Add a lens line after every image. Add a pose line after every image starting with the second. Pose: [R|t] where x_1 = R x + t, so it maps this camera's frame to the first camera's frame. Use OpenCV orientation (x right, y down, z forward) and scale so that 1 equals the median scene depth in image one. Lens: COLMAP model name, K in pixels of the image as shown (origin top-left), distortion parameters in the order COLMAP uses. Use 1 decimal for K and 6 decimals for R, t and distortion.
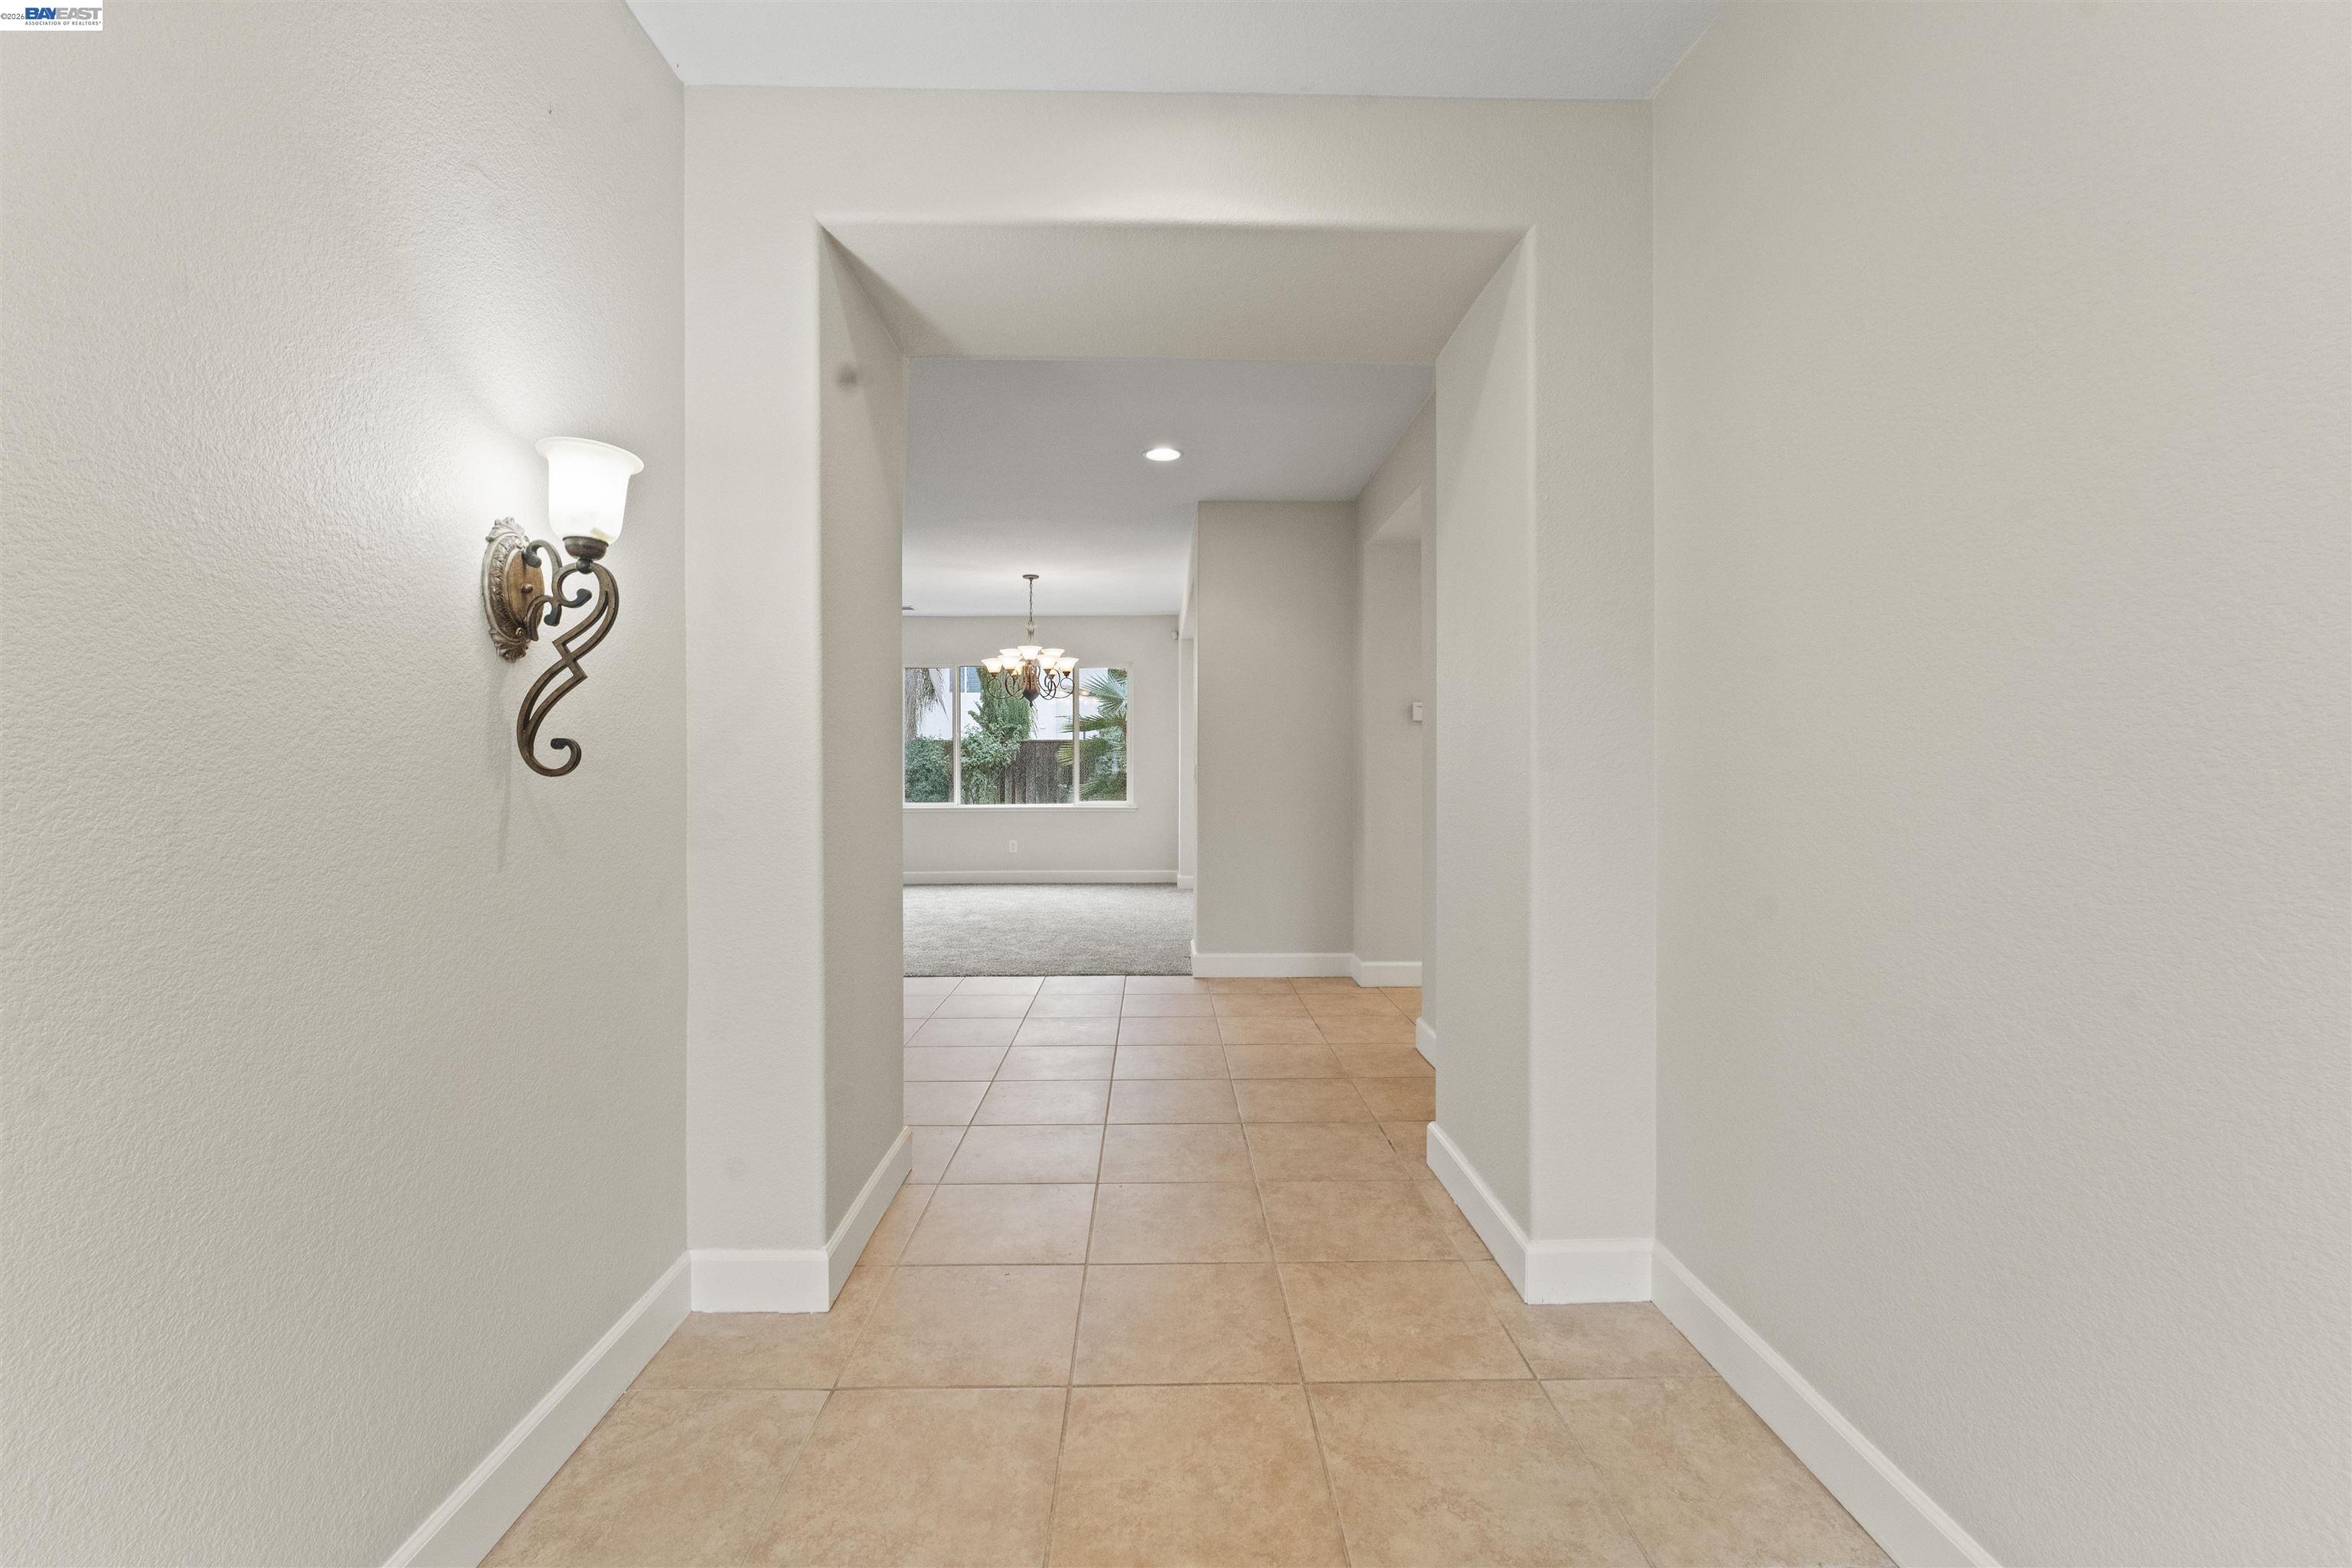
lens RADIAL K [[950.5, 0, 1176.0], [0, 950.5, 784.0], [0, 0, 1]] dist [-0.000011, -0.000002]
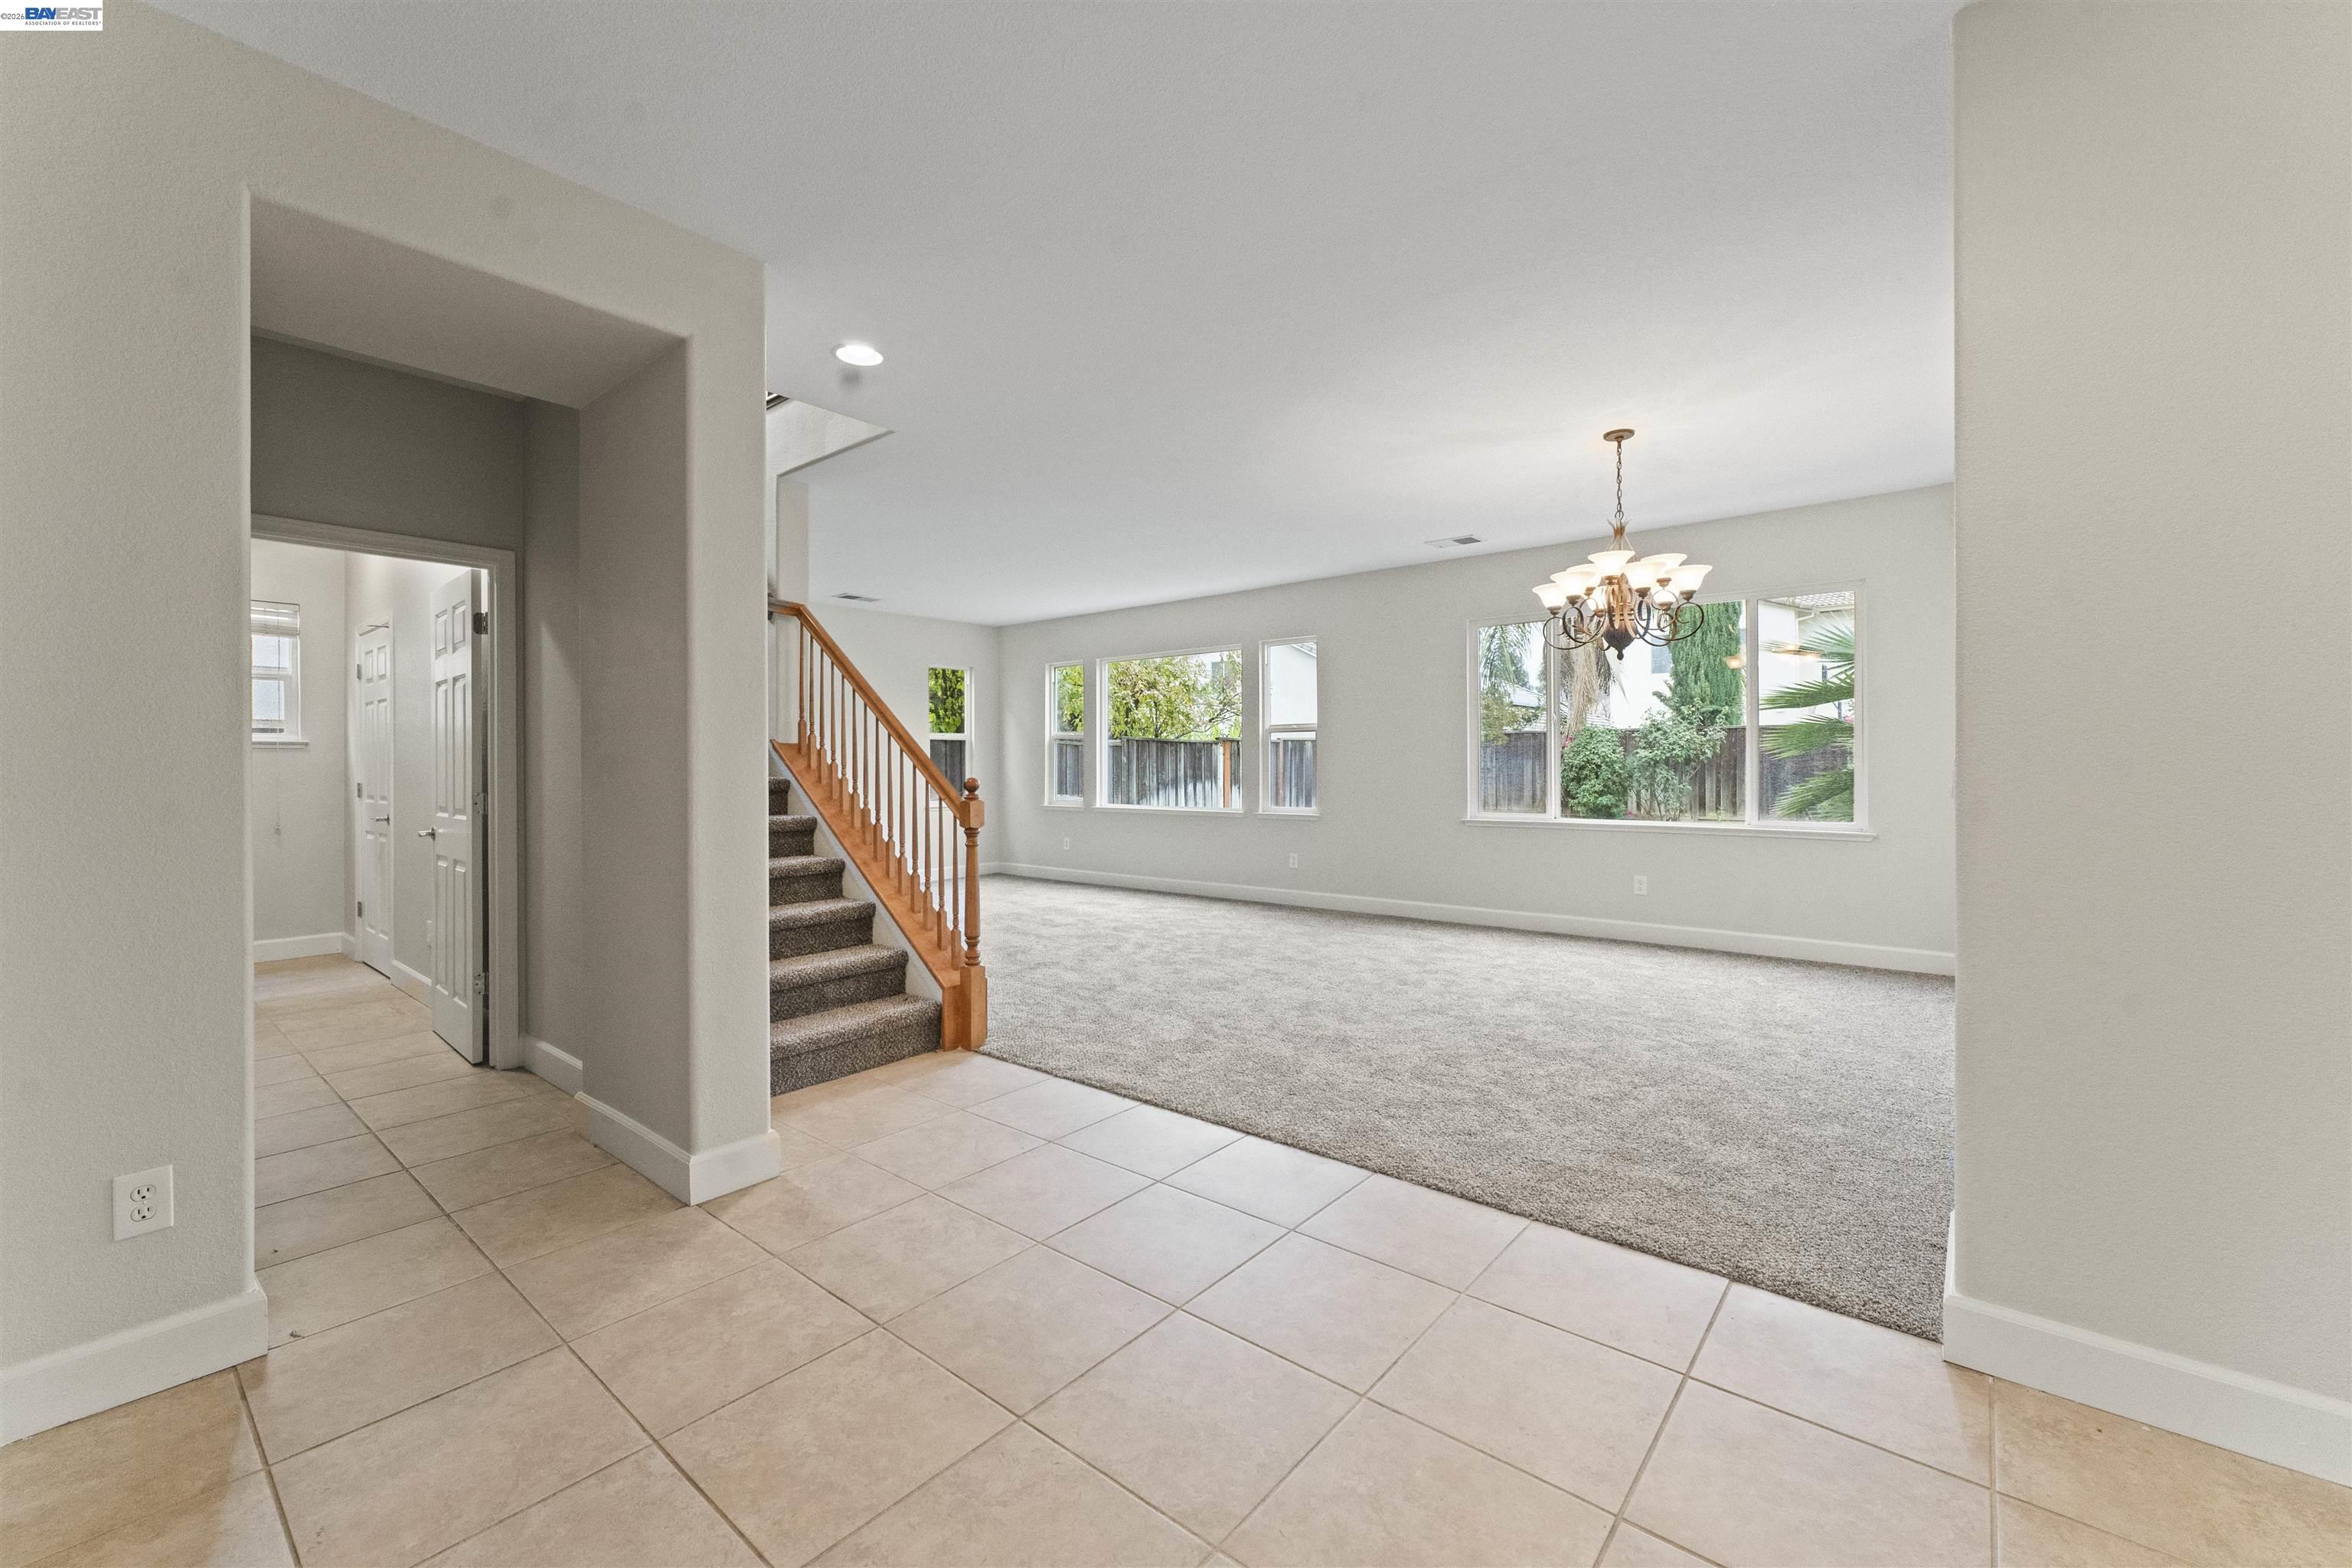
lens RADIAL K [[938.9, 0, 1178.9], [0, 938.9, 766.5], [0, 0, 1]] dist [0.001254, 0.000079]
pose [[0.745611, -0.000329, -0.666381, 0.010896], [-0.008239, 0.999919, -0.009711, -0.003321], [0.666330, 0.012731, 0.745548, 0.153668]]
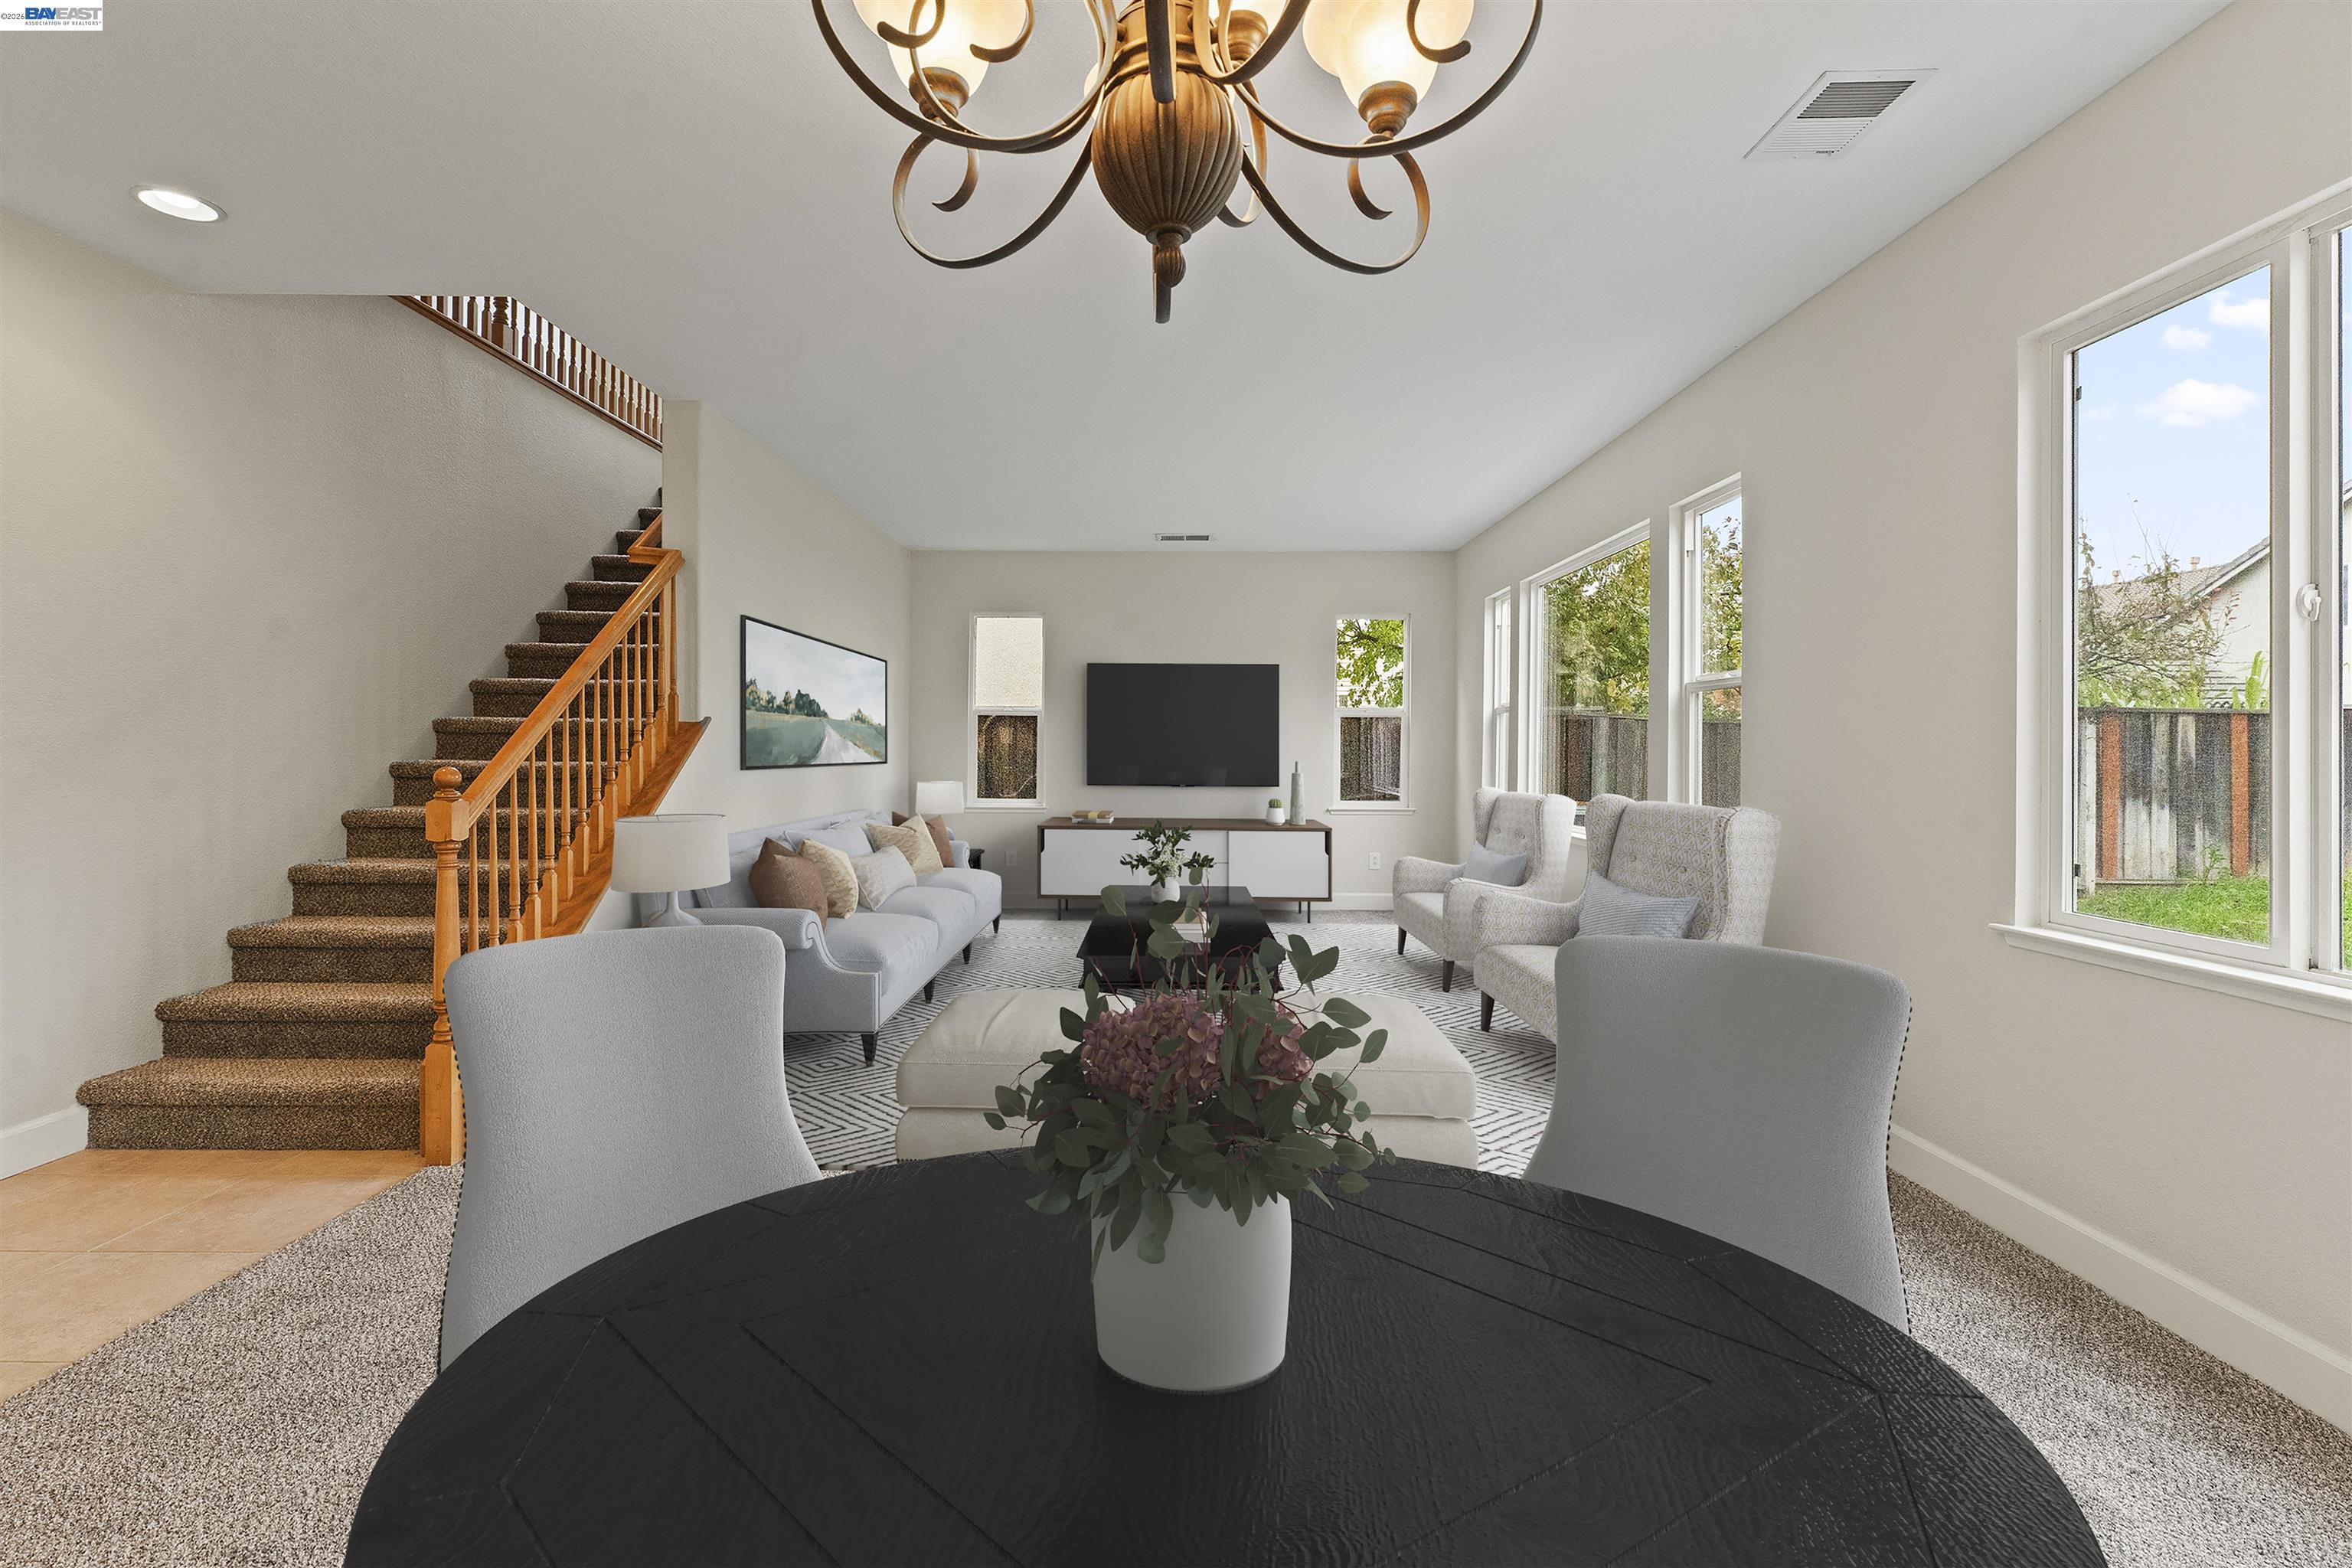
lens RADIAL K [[1053.6, 0, 1167.8], [0, 1053.6, 749.0], [0, 0, 1]] dist [-0.001872, -0.000585]
pose [[-0.028368, 0.004954, -0.999585, -0.005083], [-0.024965, 0.999672, 0.005663, -0.008719], [0.999286, 0.025115, -0.028235, 0.381548]]
